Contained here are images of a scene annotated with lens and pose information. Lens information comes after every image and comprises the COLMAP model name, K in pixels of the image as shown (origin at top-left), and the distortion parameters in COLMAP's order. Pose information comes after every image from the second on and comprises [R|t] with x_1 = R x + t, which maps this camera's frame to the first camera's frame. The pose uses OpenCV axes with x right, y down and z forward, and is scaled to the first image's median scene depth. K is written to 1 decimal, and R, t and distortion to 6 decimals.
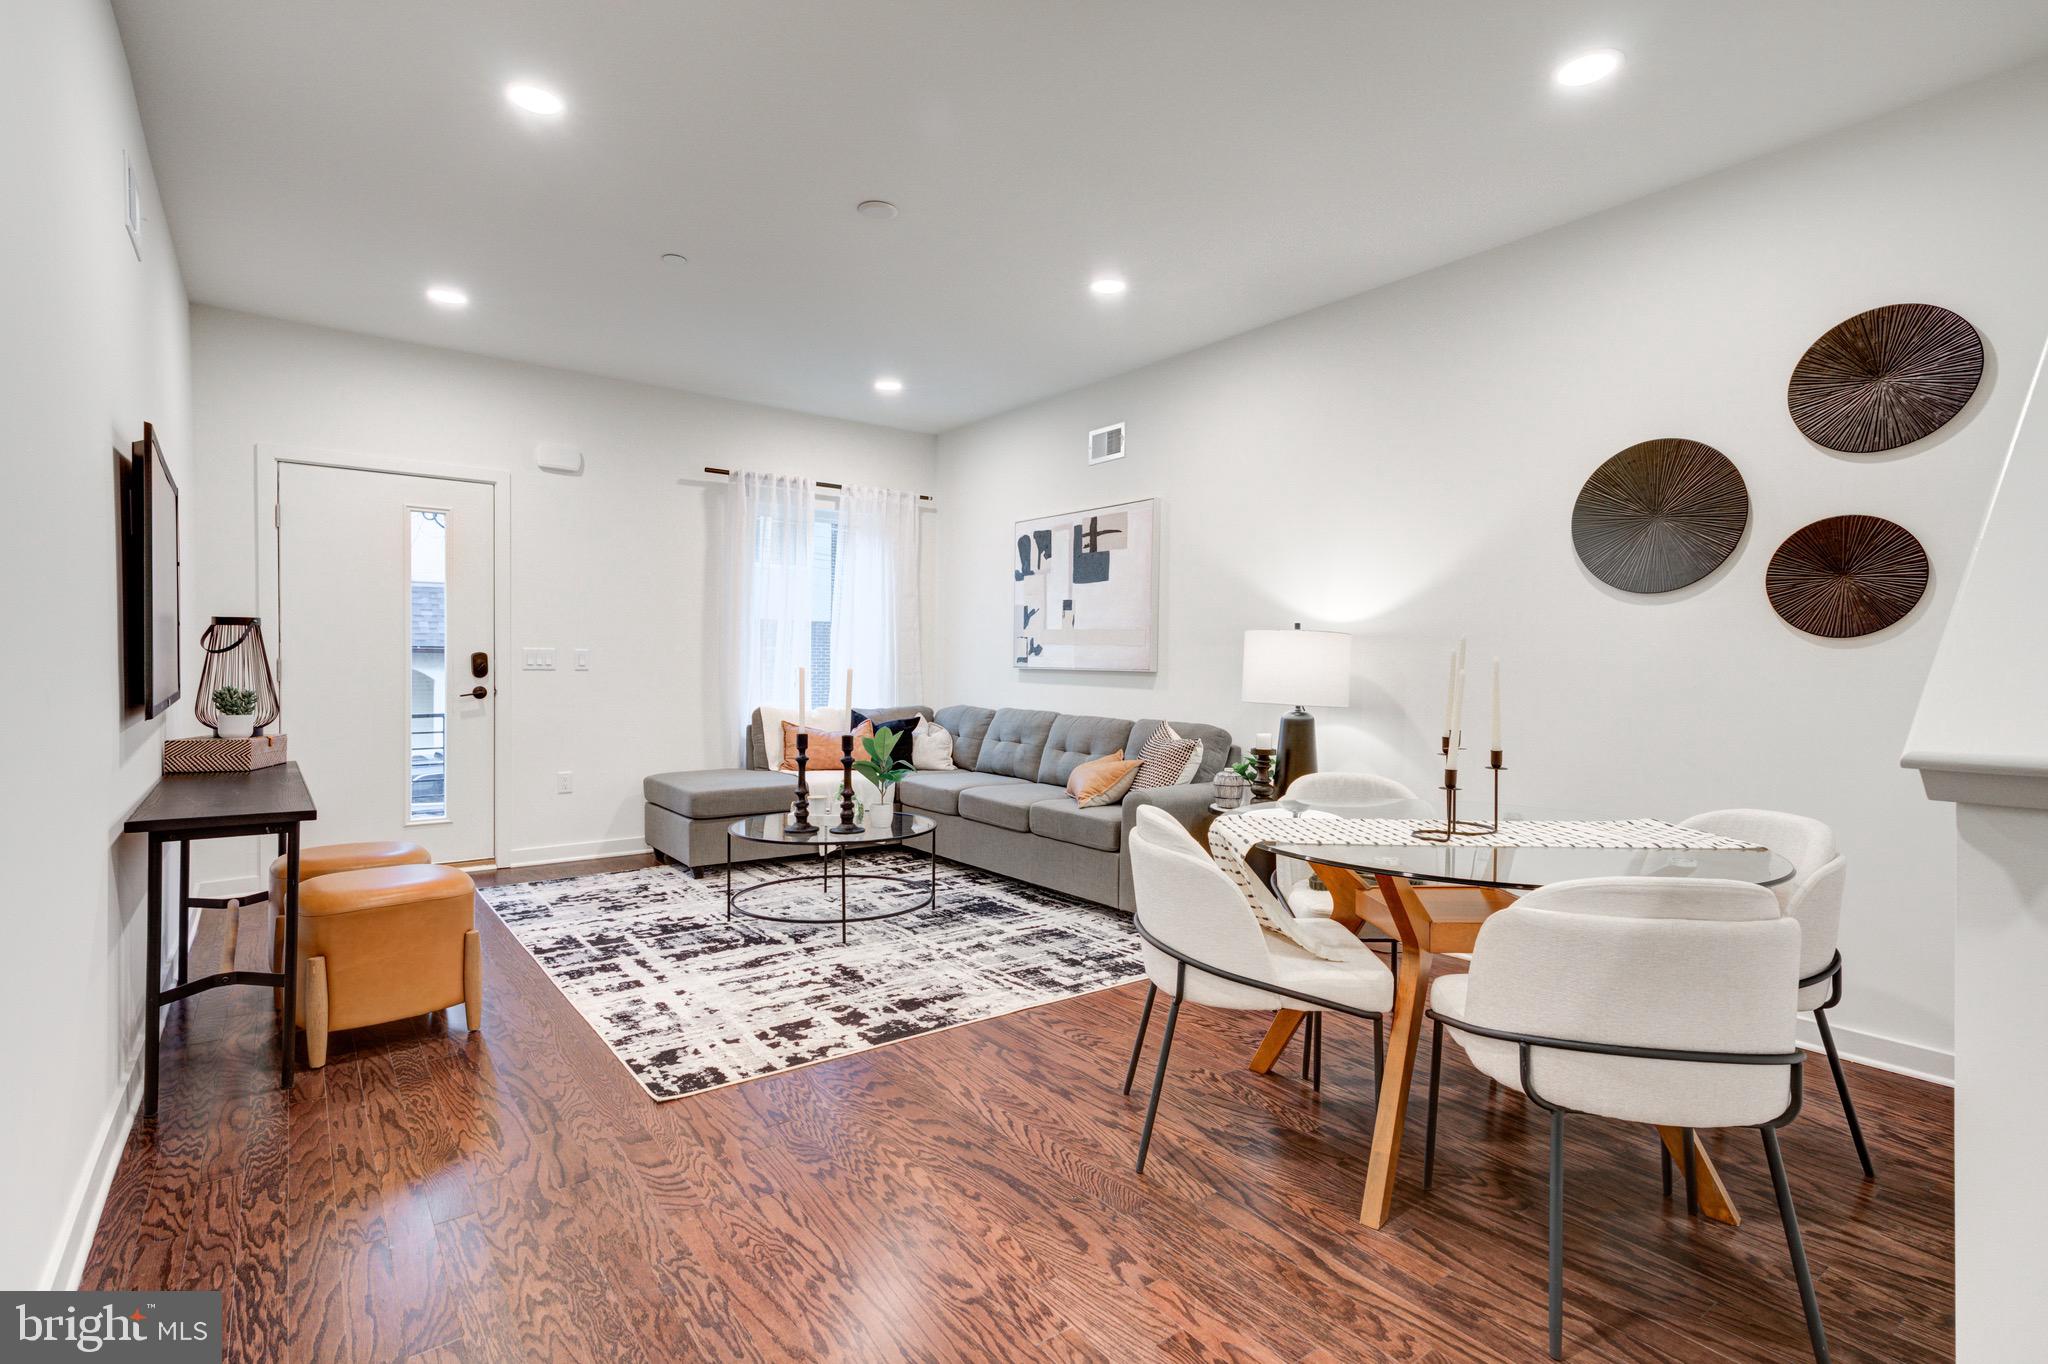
lens RADIAL K [[970.7, 0, 995.6], [0, 970.7, 683.6], [0, 0, 1]] dist [0.002378, 0.013148]
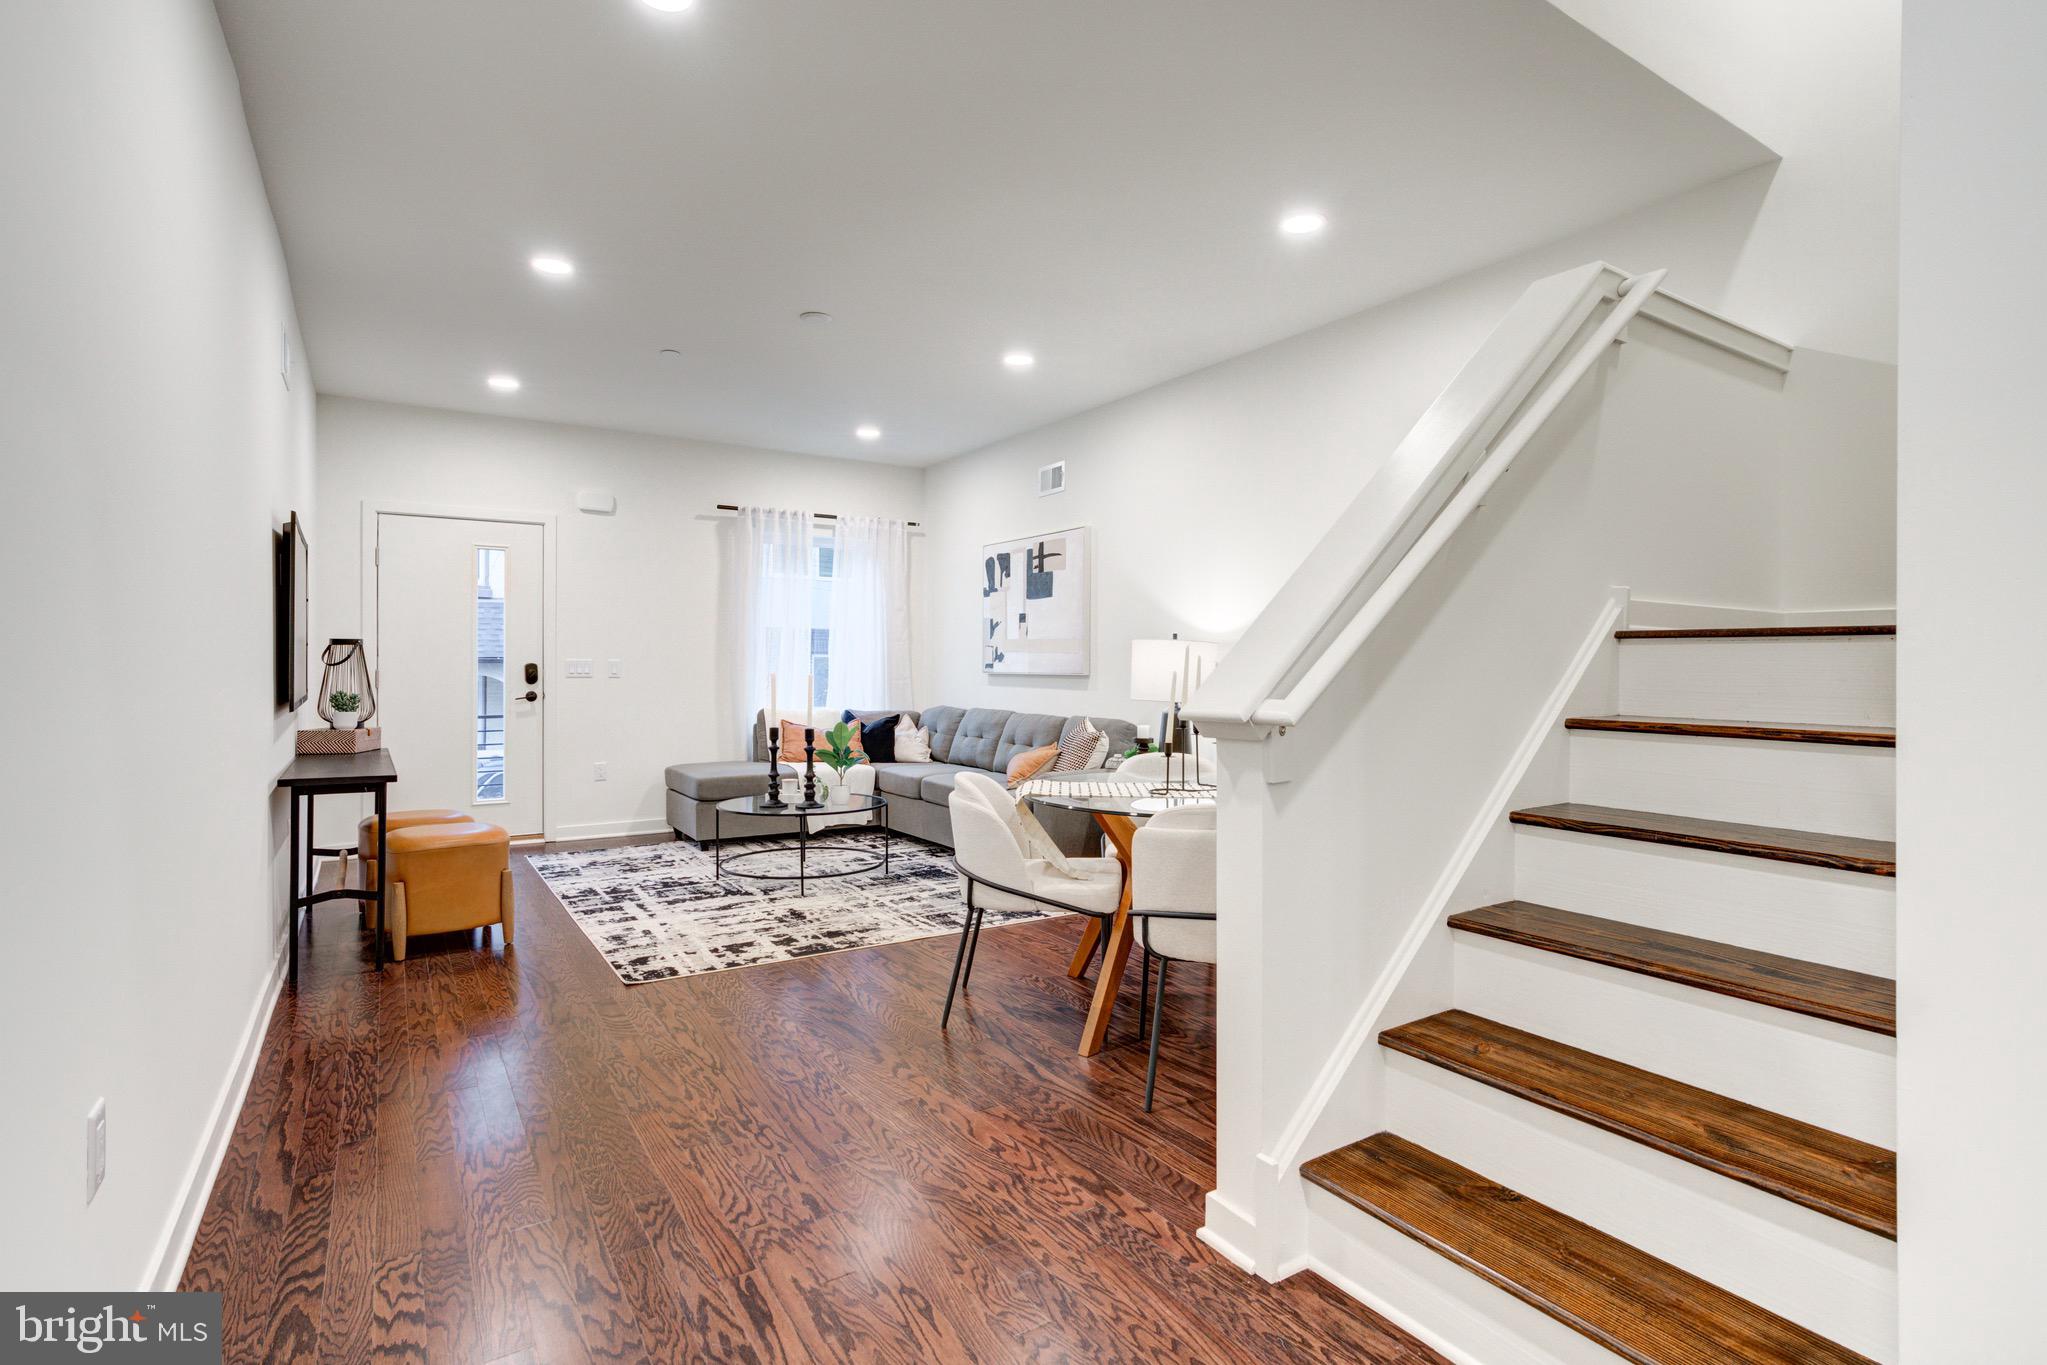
lens RADIAL K [[982.9, 0, 995.6], [0, 982.9, 671.7], [0, 0, 1]] dist [-0.026016, 0.016772]
pose [[0.997362, -0.007494, -0.072196, 0.232476], [0.006131, 0.999799, -0.019071, 0.008819], [0.072324, 0.018578, 0.997208, -0.300798]]
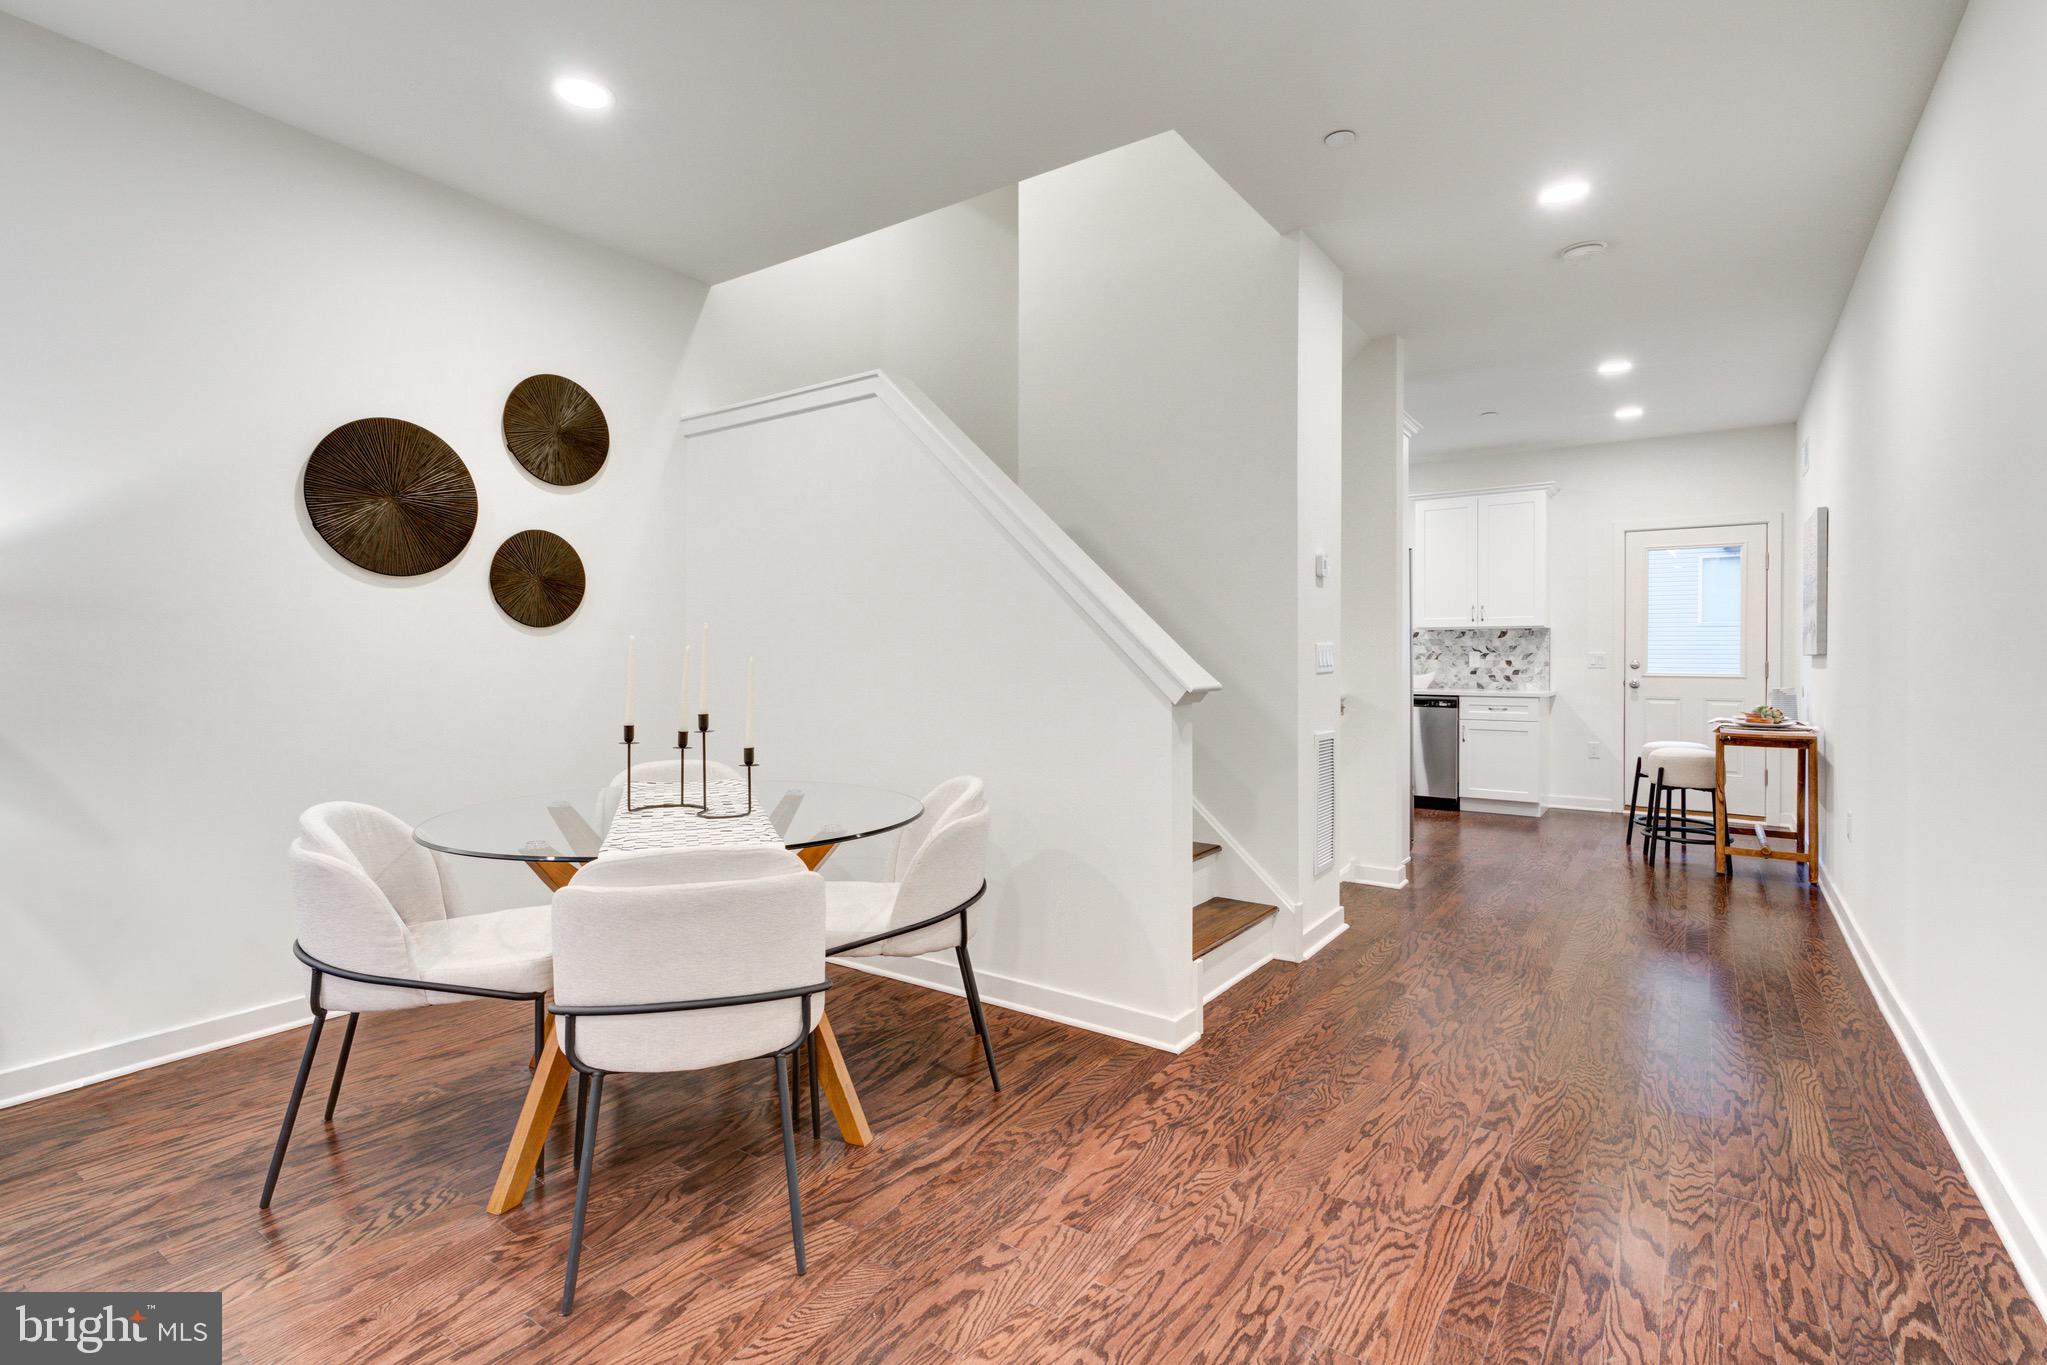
lens RADIAL K [[991.7, 0, 1019.1], [0, 991.7, 667.8], [0, 0, 1]] dist [0.012332, 0.008167]
pose [[-0.331535, -0.021974, 0.943187, -0.489764], [0.011121, 0.999568, 0.027197, -0.020577], [-0.943377, 0.019506, -0.331148, 0.771723]]
